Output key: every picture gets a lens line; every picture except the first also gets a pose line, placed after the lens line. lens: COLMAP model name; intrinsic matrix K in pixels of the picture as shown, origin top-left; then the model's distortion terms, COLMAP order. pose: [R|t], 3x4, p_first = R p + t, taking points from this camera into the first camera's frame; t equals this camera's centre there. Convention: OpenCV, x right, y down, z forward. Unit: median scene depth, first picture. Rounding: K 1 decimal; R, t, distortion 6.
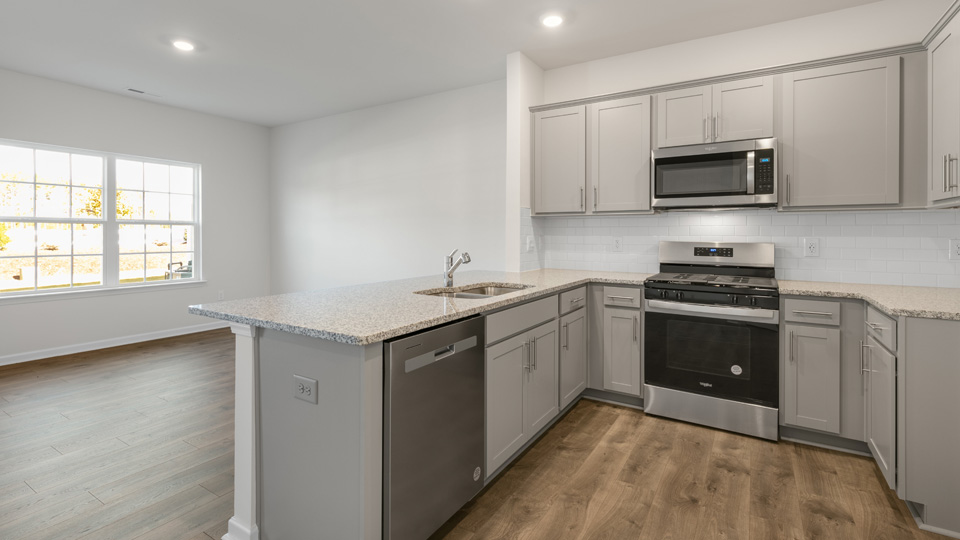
lens RADIAL K [[439.0, 0, 479.9], [0, 439.0, 235.7], [0, 0, 1]] dist [0.010541, -0.000737]
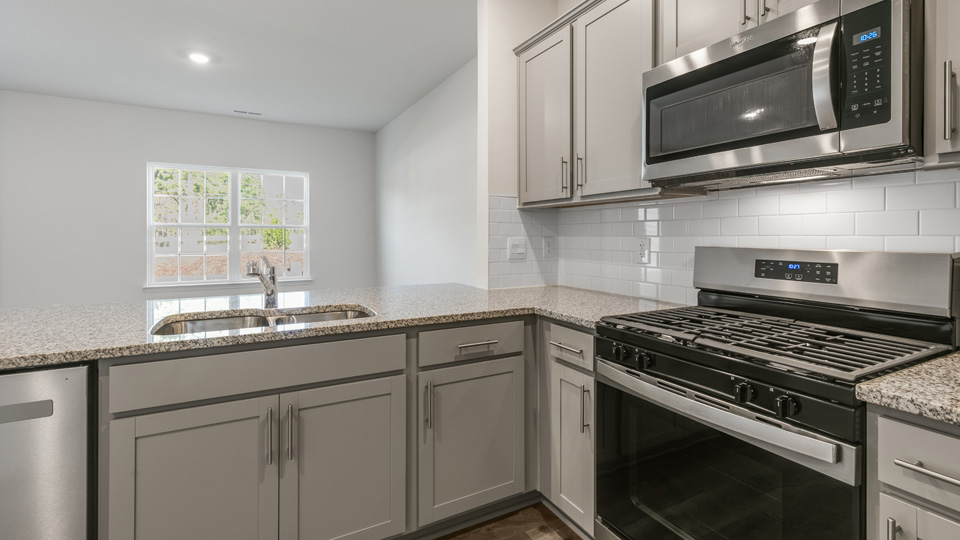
lens RADIAL K [[439.0, 0, 479.9], [0, 439.0, 235.7], [0, 0, 1]] dist [0.010541, -0.000737]
pose [[0.874184, -0.003417, -0.485583, 0.476147], [0.000575, 0.999982, -0.006001, 0.003005], [0.485595, 0.004966, 0.874170, 0.443905]]
